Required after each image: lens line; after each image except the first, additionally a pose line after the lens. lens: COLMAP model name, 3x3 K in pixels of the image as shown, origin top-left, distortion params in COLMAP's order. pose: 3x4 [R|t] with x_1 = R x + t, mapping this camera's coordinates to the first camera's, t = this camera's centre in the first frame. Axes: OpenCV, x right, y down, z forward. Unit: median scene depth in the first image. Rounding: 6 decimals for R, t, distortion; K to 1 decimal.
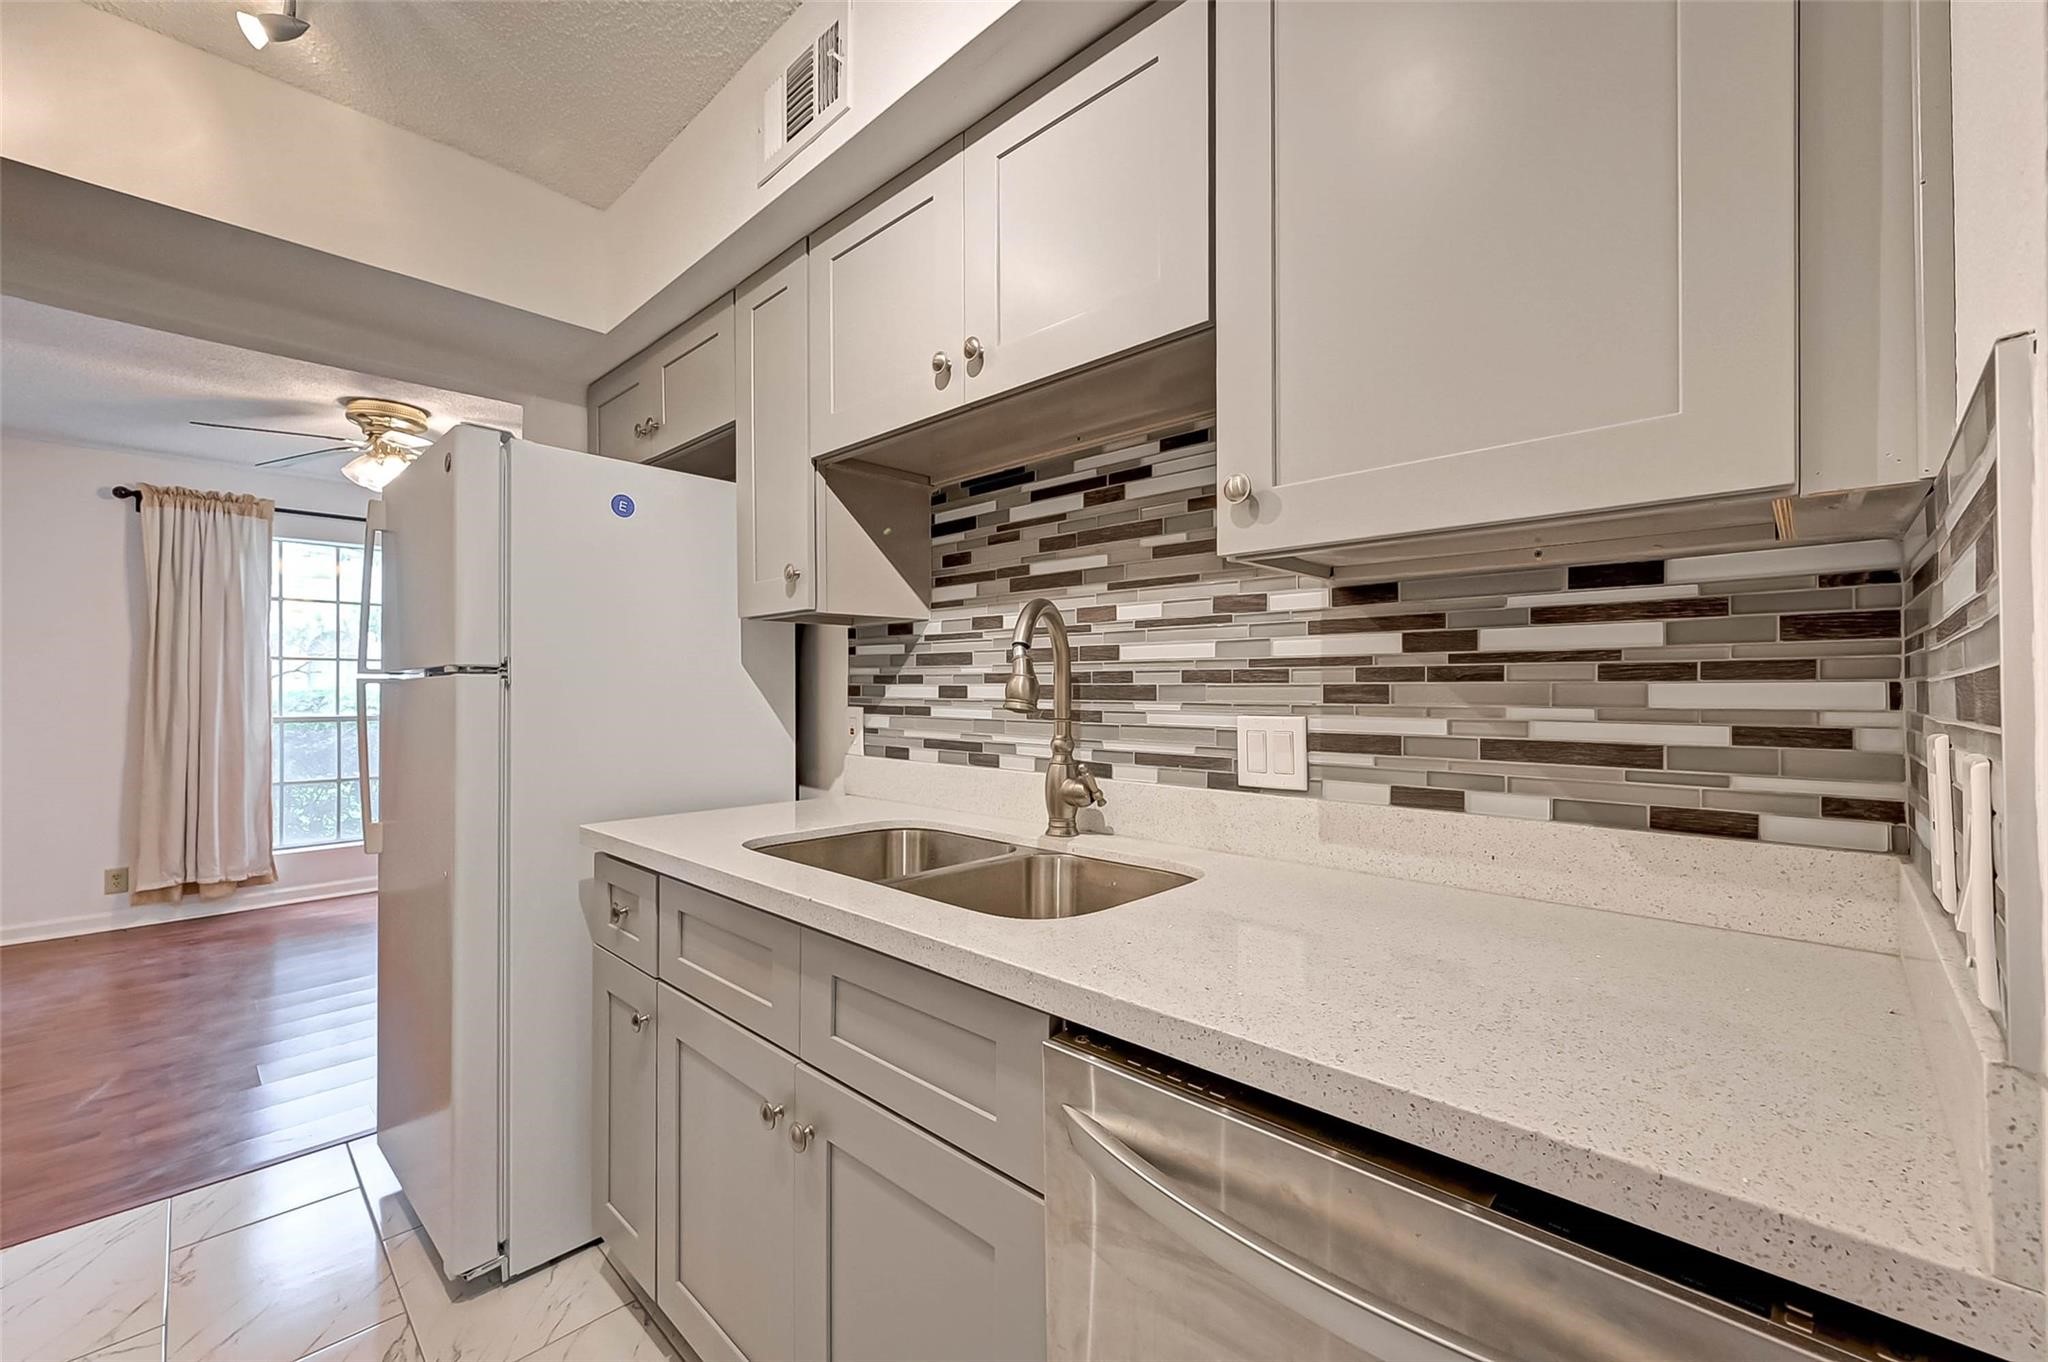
lens RADIAL K [[831.2, 0, 1043.5], [0, 831.2, 681.6], [0, 0, 1]] dist [0.003224, 0.000174]
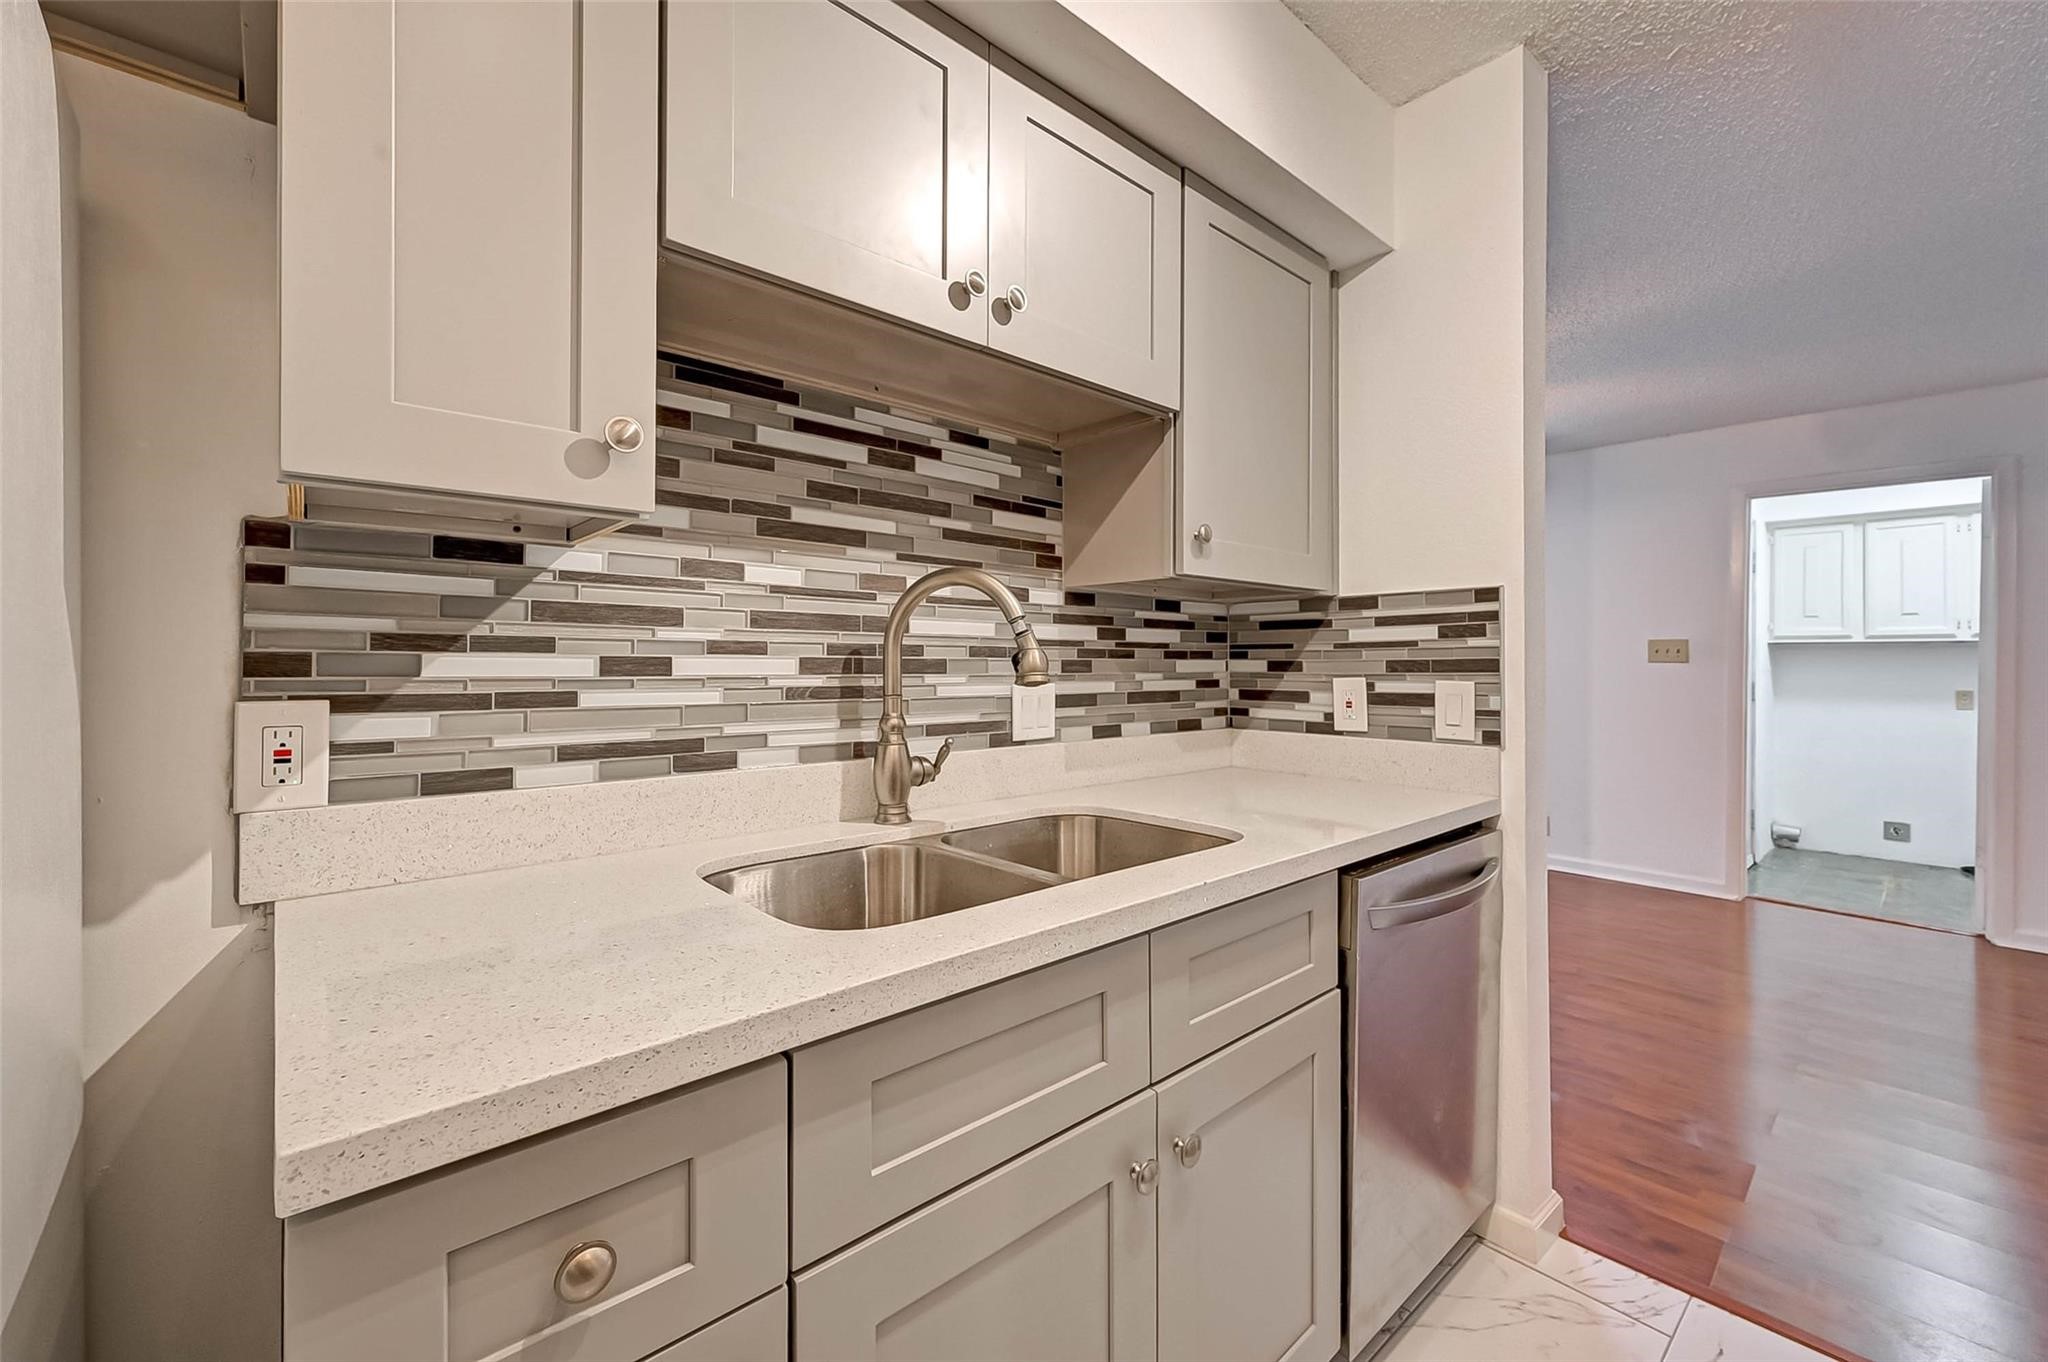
lens RADIAL K [[831.2, 0, 1003.1], [0, 831.2, 651.4], [0, 0, 1]] dist [0.003224, 0.000174]
pose [[0.096368, 0.013072, 0.995260, -0.906418], [-0.012615, 0.999849, -0.011910, 0.006169], [-0.995266, -0.011407, 0.096518, 0.819636]]
